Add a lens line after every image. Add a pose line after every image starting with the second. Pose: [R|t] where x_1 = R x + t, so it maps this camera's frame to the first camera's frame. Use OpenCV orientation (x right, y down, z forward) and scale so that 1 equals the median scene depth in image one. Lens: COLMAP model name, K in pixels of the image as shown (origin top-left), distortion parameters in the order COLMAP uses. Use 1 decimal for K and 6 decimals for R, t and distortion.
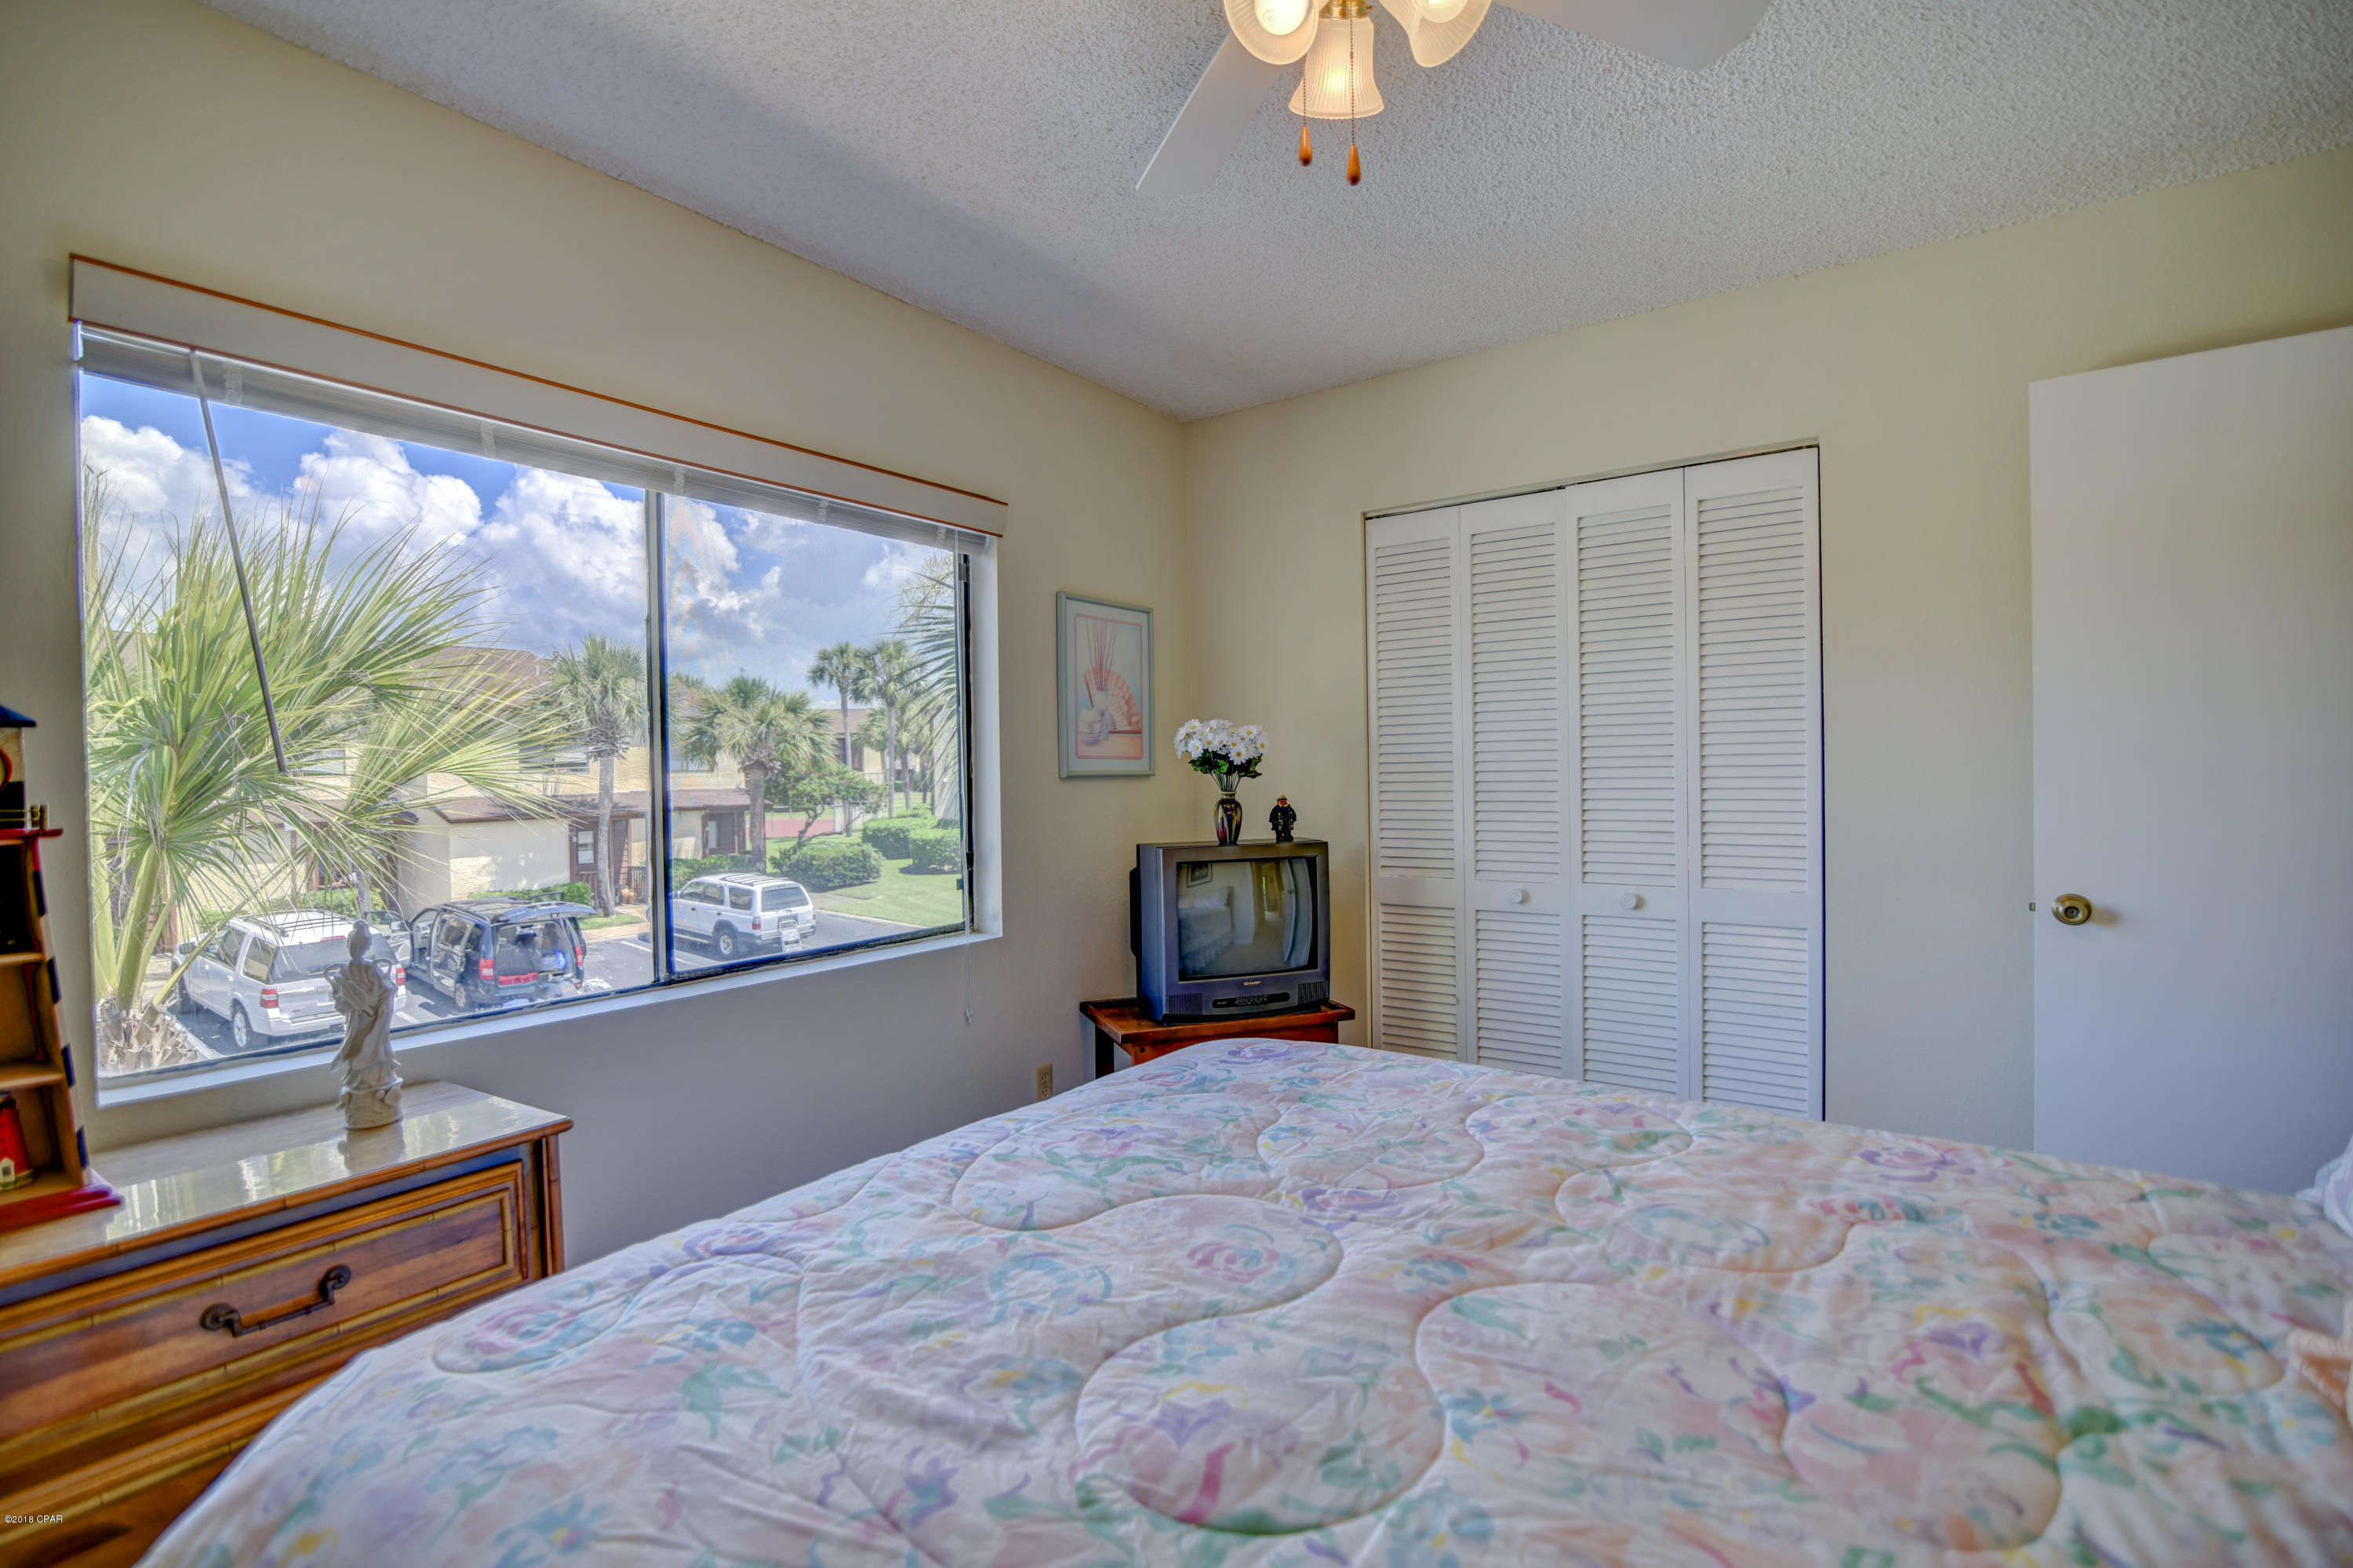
lens RADIAL K [[1087.4, 0, 1169.9], [0, 1087.4, 779.9], [0, 0, 1]] dist [-0.017702, 0.000778]
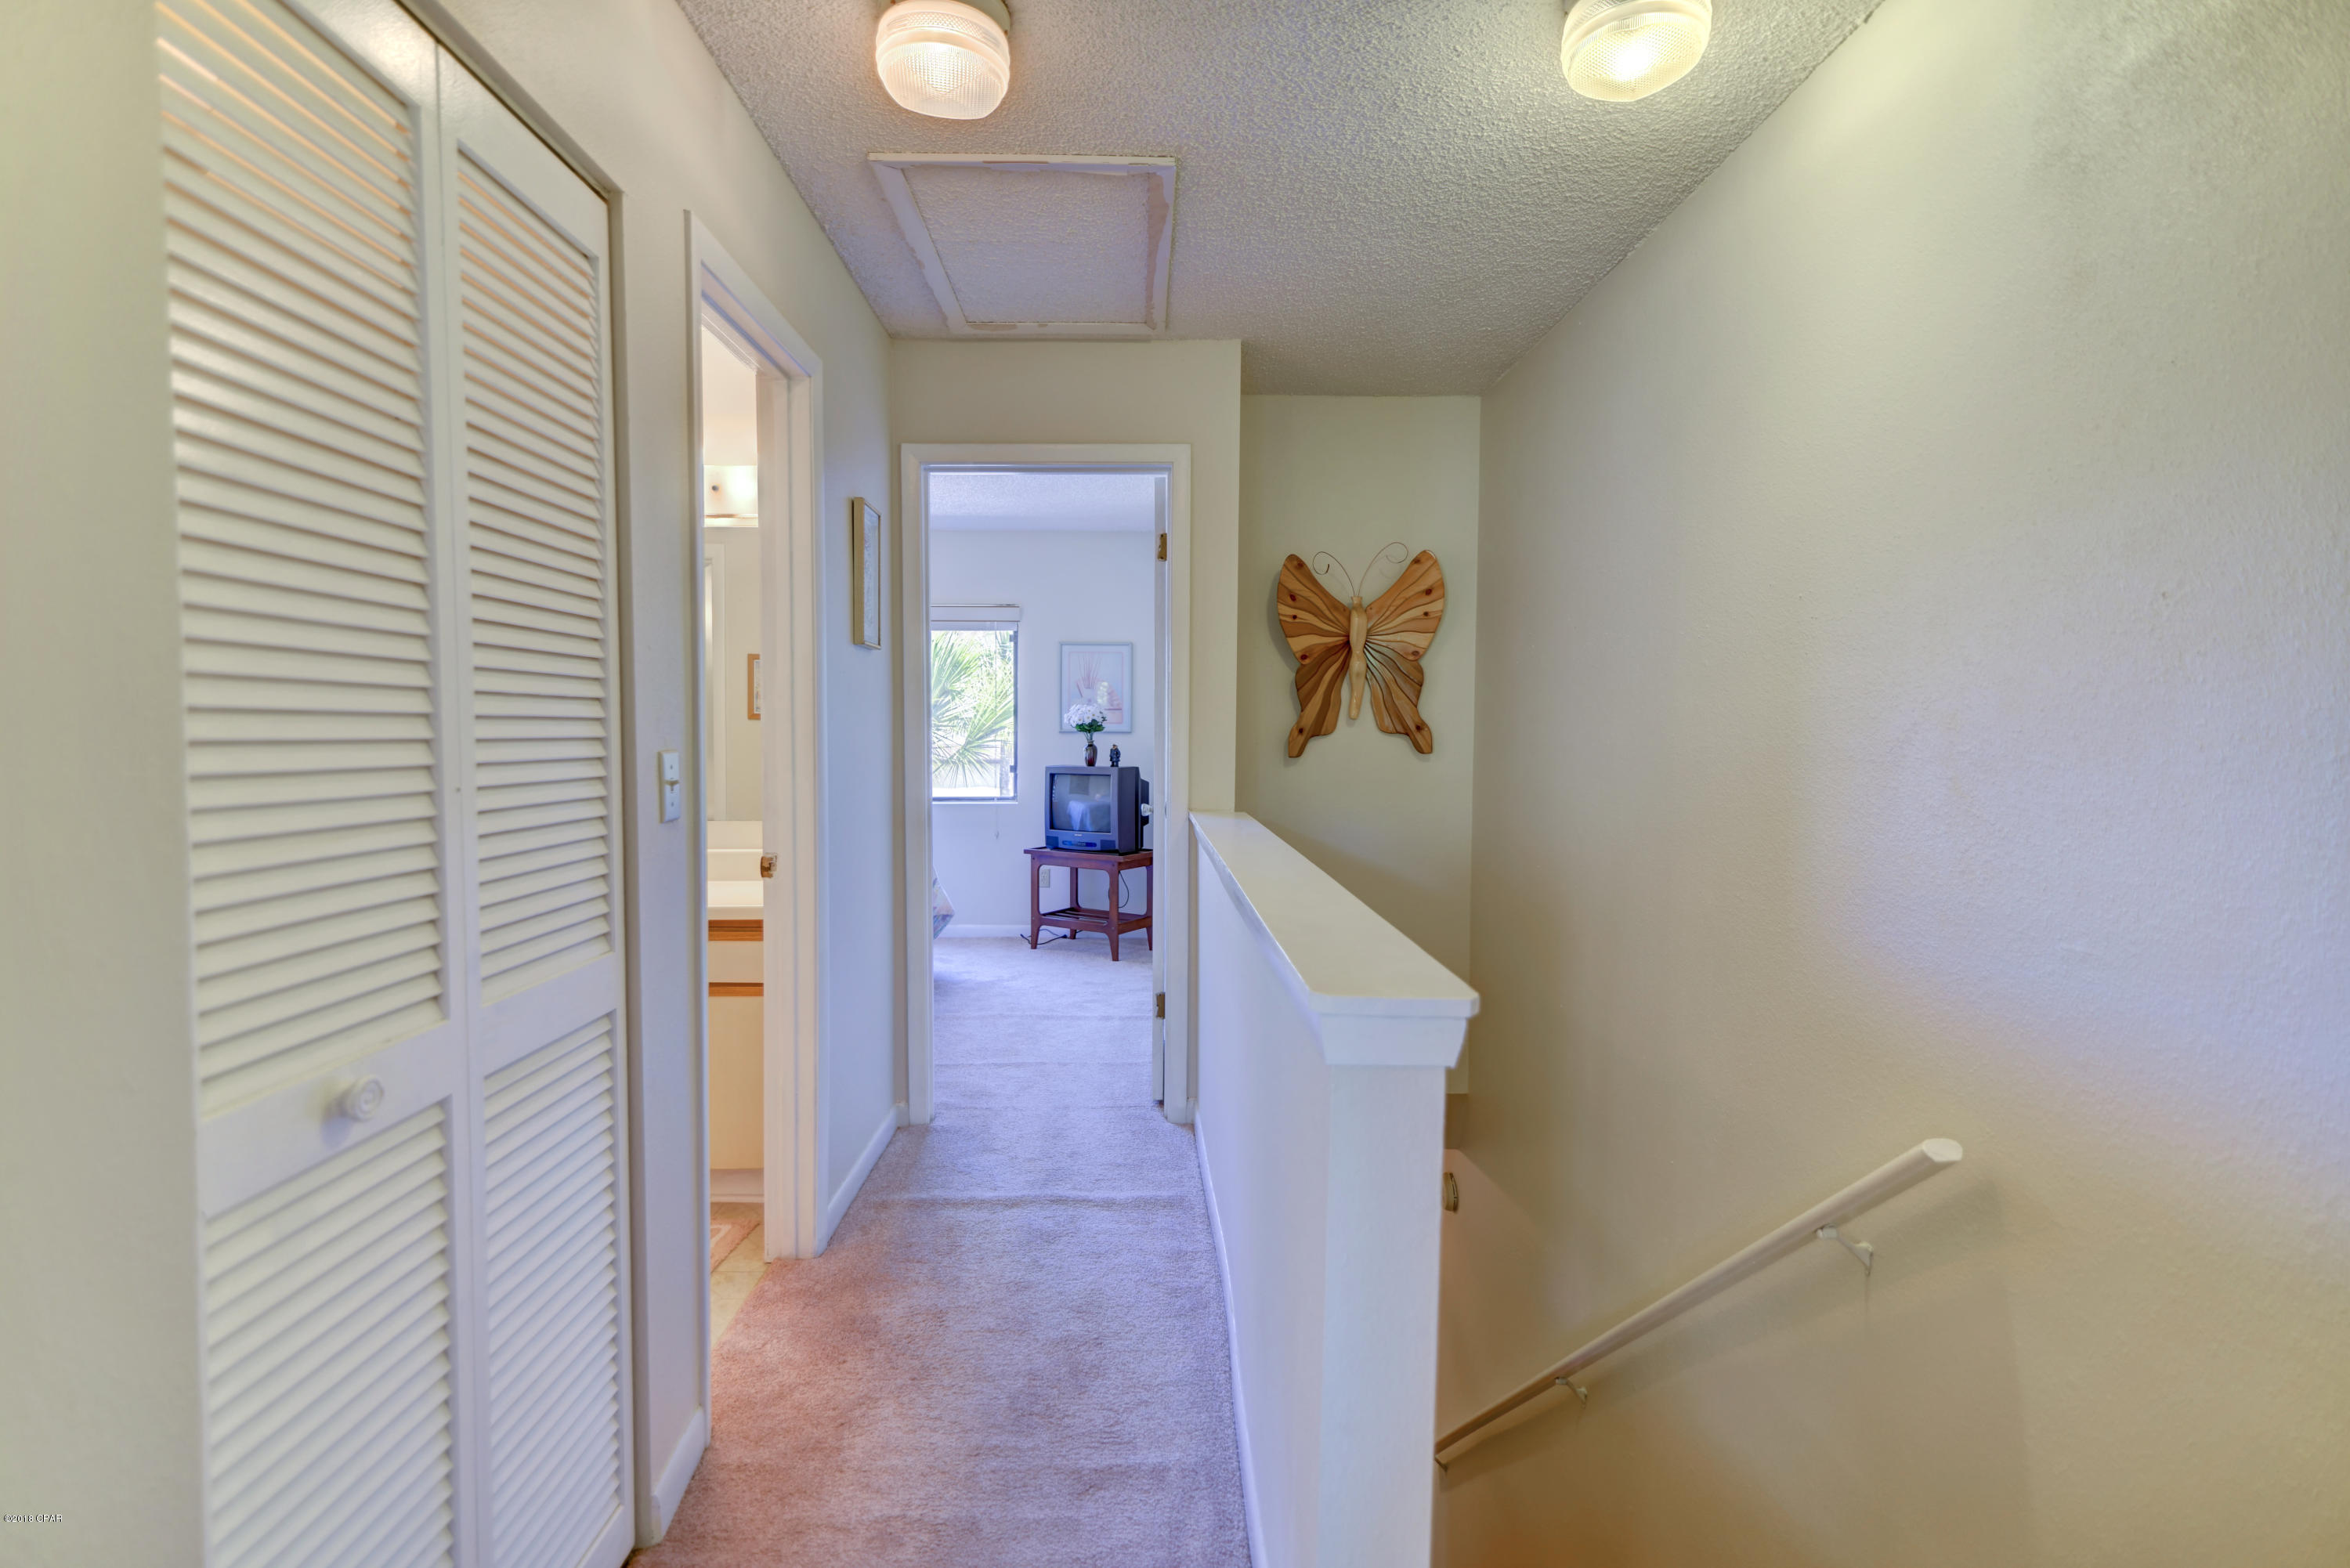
lens RADIAL K [[1085.9, 0, 1168.5], [0, 1085.9, 779.9], [0, 0, 1]] dist [-0.017702, 0.000778]
pose [[0.591213, 0.051248, -0.804885, 3.919873], [-0.020333, 0.998609, 0.048648, -0.037554], [0.806259, -0.012396, 0.591433, -0.104376]]
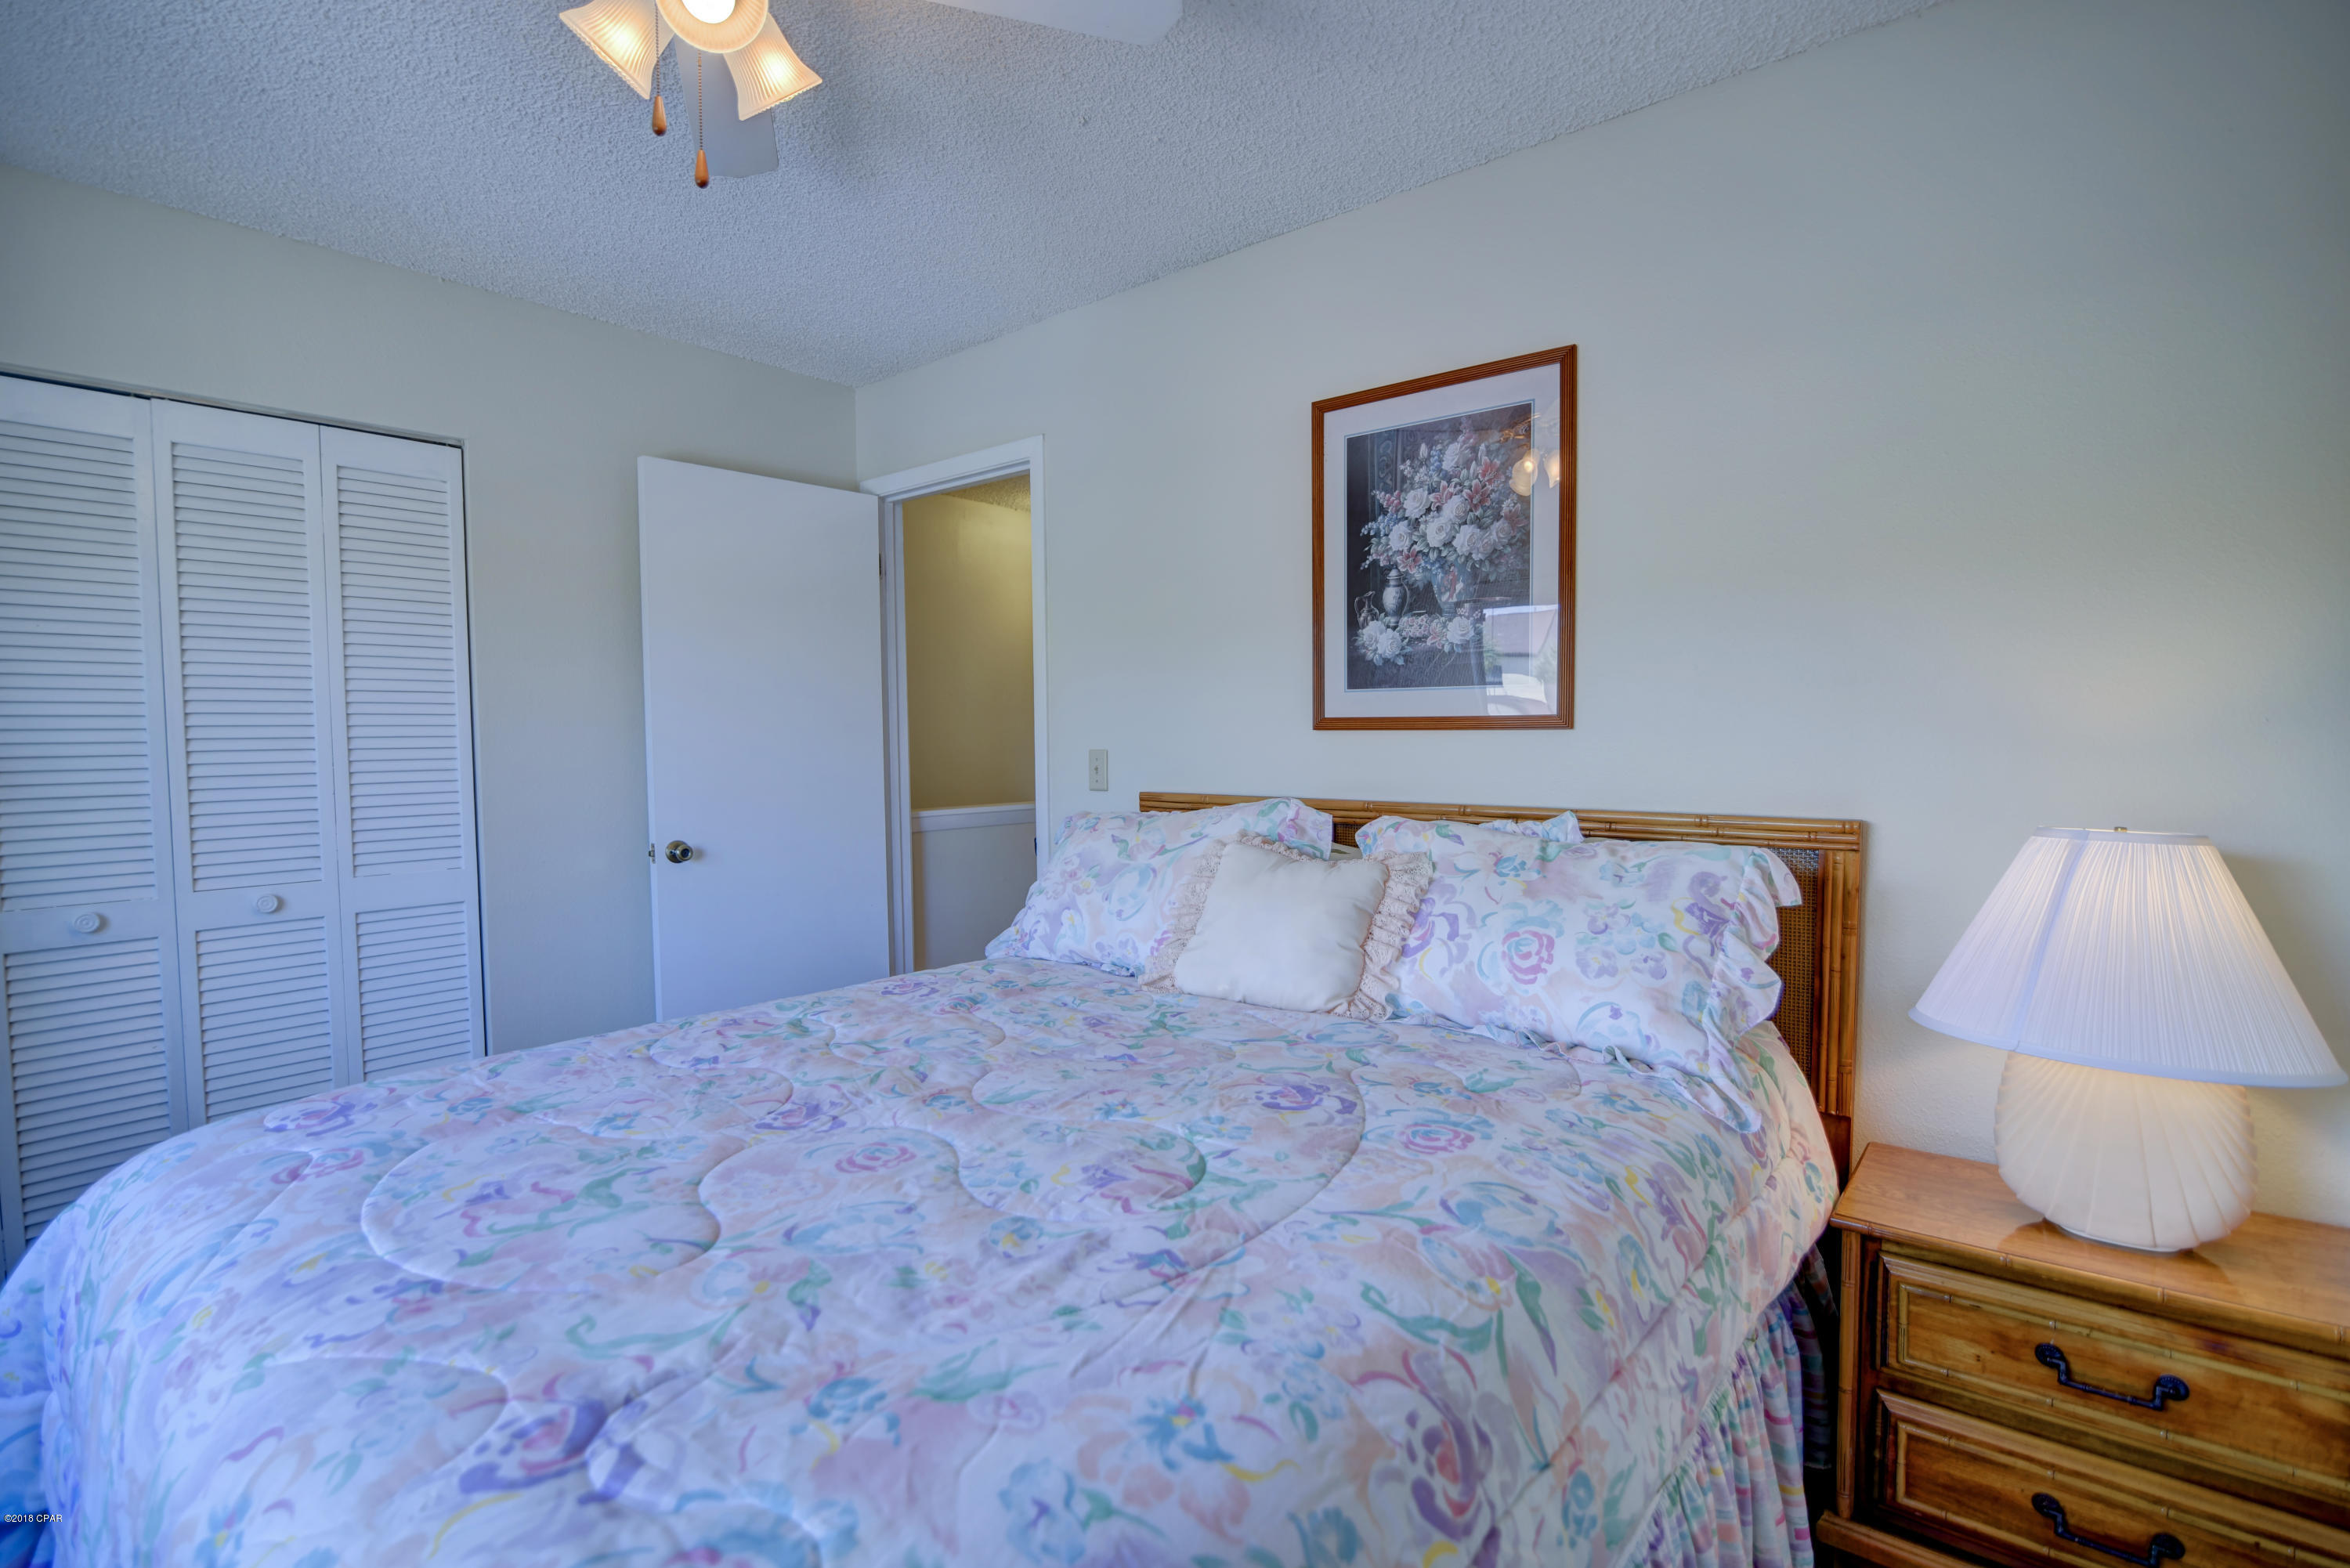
lens RADIAL K [[1083.7, 0, 1182.1], [0, 1083.7, 779.1], [0, 0, 1]] dist [-0.019093, 0.000880]
pose [[0.062988, -0.025503, 0.997688, -0.831175], [0.021484, 0.999476, 0.024193, 0.014984], [-0.997783, 0.019910, 0.063503, 0.464537]]
